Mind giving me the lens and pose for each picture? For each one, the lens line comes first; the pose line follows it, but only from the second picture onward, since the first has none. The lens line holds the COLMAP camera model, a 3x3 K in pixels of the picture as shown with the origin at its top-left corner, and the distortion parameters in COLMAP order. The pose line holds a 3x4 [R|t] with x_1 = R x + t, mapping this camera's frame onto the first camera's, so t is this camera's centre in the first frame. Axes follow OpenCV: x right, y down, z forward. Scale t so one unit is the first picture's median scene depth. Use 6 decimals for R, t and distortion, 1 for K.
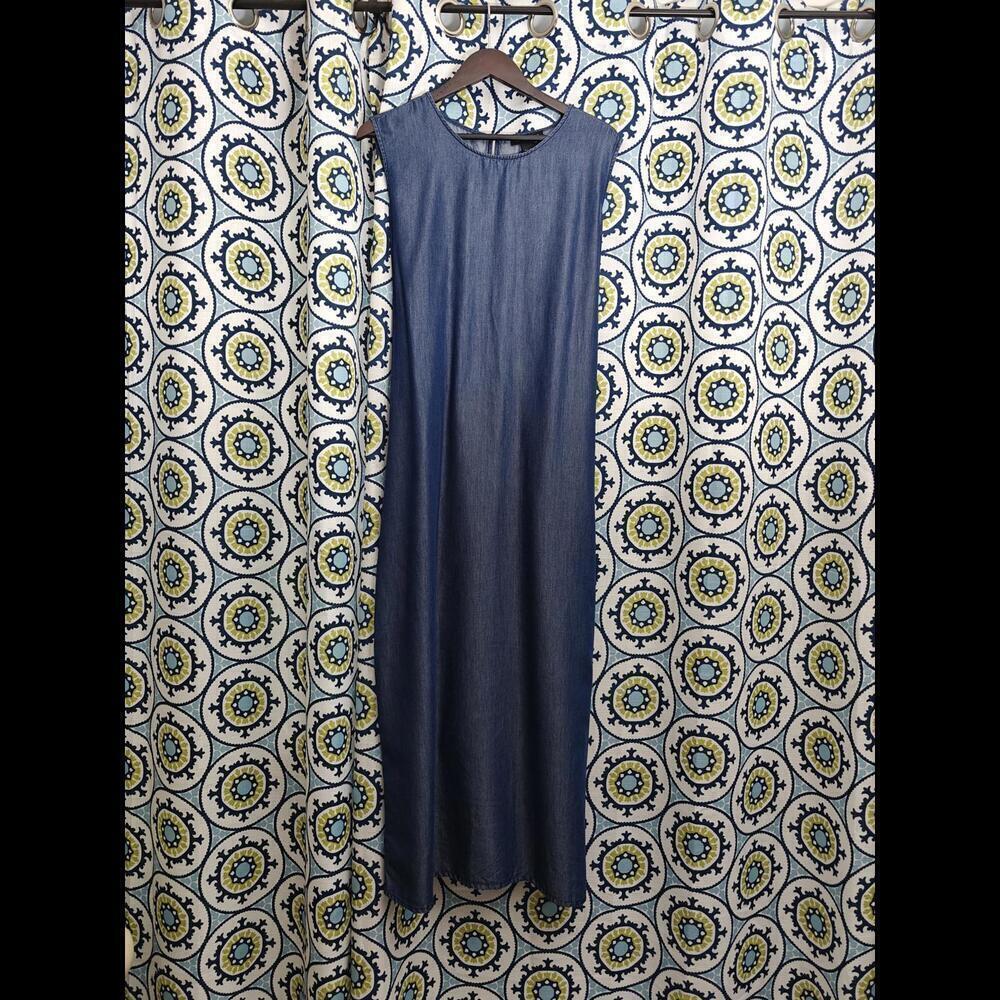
lens RADIAL K [[793.6, 0, 473.1], [0, 793.6, 500.7], [0, 0, 1]] dist [-0.002239, 0.003065]
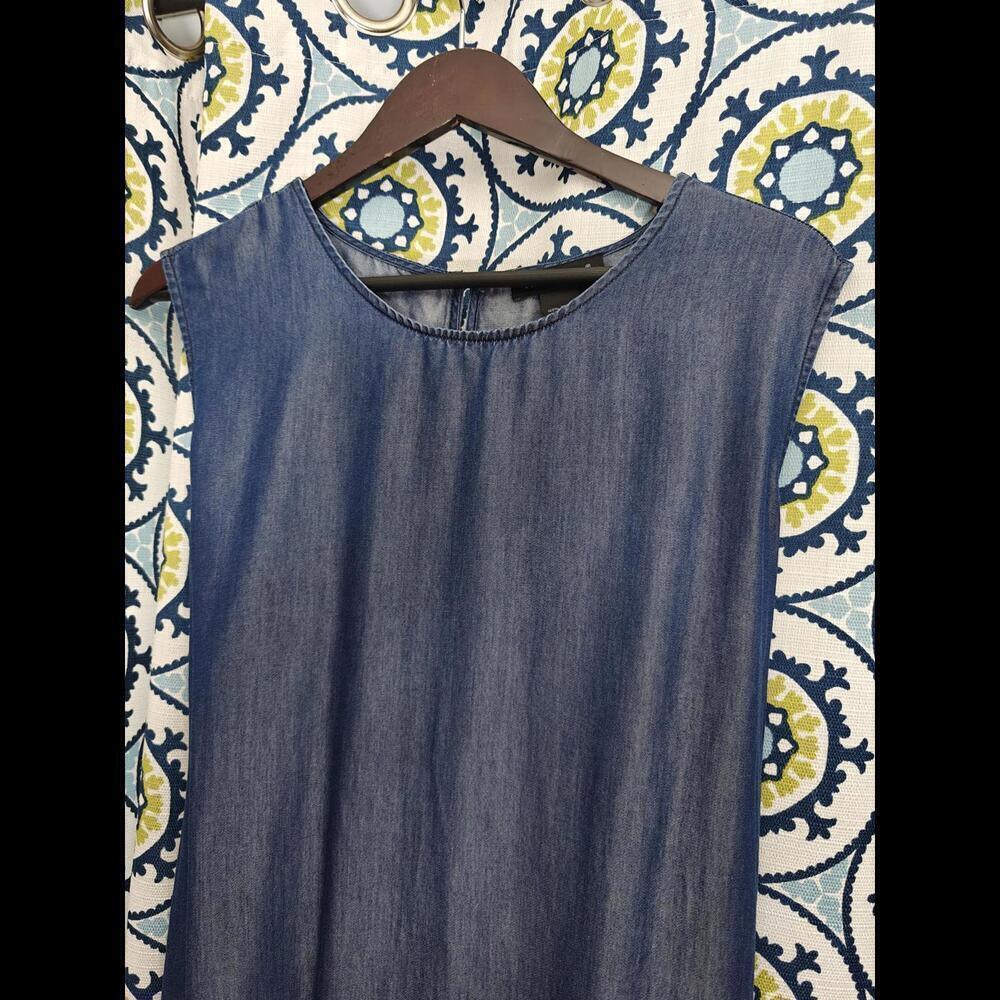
lens RADIAL K [[793.6, 0, 473.1], [0, 793.6, 500.7], [0, 0, 1]] dist [-0.002239, 0.003065]
pose [[0.956058, 0.028003, -0.291838, 0.138525], [-0.052446, 0.995707, -0.076271, -0.328240], [0.288449, 0.088225, 0.953422, 0.658929]]
